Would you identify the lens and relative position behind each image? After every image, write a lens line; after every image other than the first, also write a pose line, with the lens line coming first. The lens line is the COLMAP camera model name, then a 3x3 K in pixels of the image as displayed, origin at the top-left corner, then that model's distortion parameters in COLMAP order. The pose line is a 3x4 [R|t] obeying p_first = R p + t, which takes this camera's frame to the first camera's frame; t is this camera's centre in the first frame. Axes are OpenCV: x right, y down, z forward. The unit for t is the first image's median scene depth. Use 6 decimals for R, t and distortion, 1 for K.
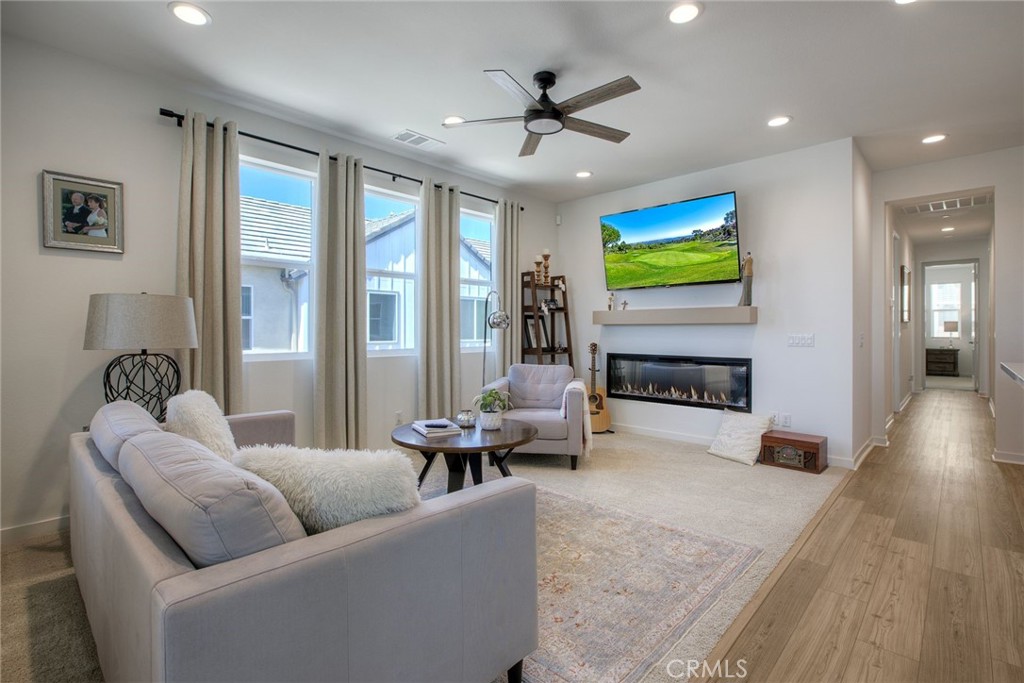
lens RADIAL K [[473.2, 0, 511.2], [0, 473.2, 333.7], [0, 0, 1]] dist [-0.005924, 0.003830]
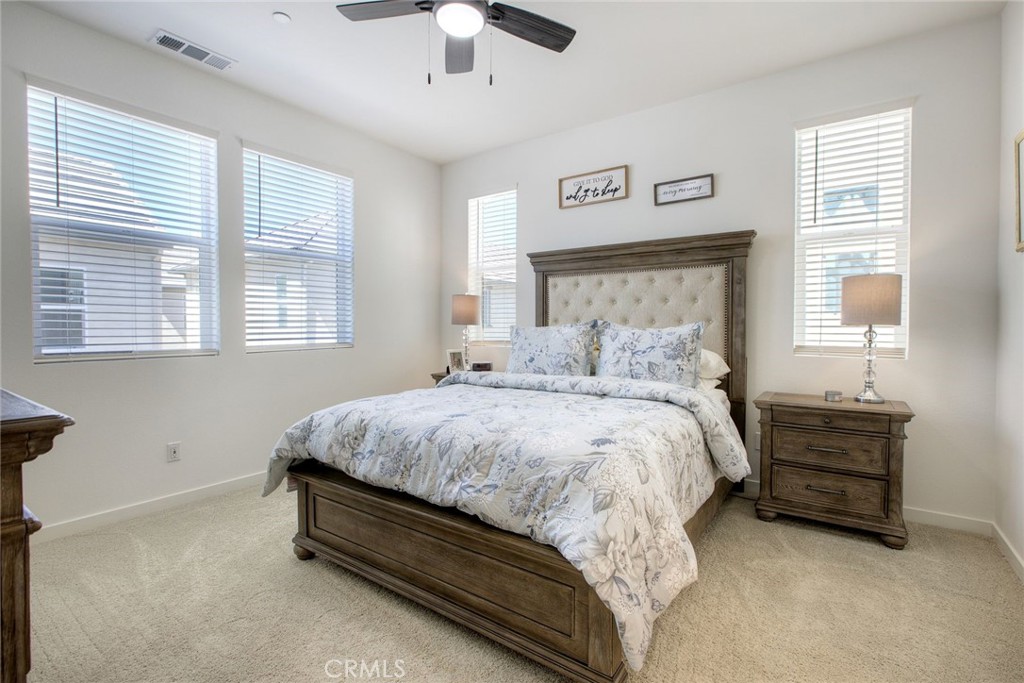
lens RADIAL K [[471.7, 0, 514.6], [0, 471.7, 338.8], [0, 0, 1]] dist [-0.001026, -0.000064]
pose [[0.991231, -0.000332, 0.132137, 1.748709], [-0.000850, 0.999960, 0.008889, 0.000388], [-0.132135, -0.008924, 0.991192, 1.904117]]
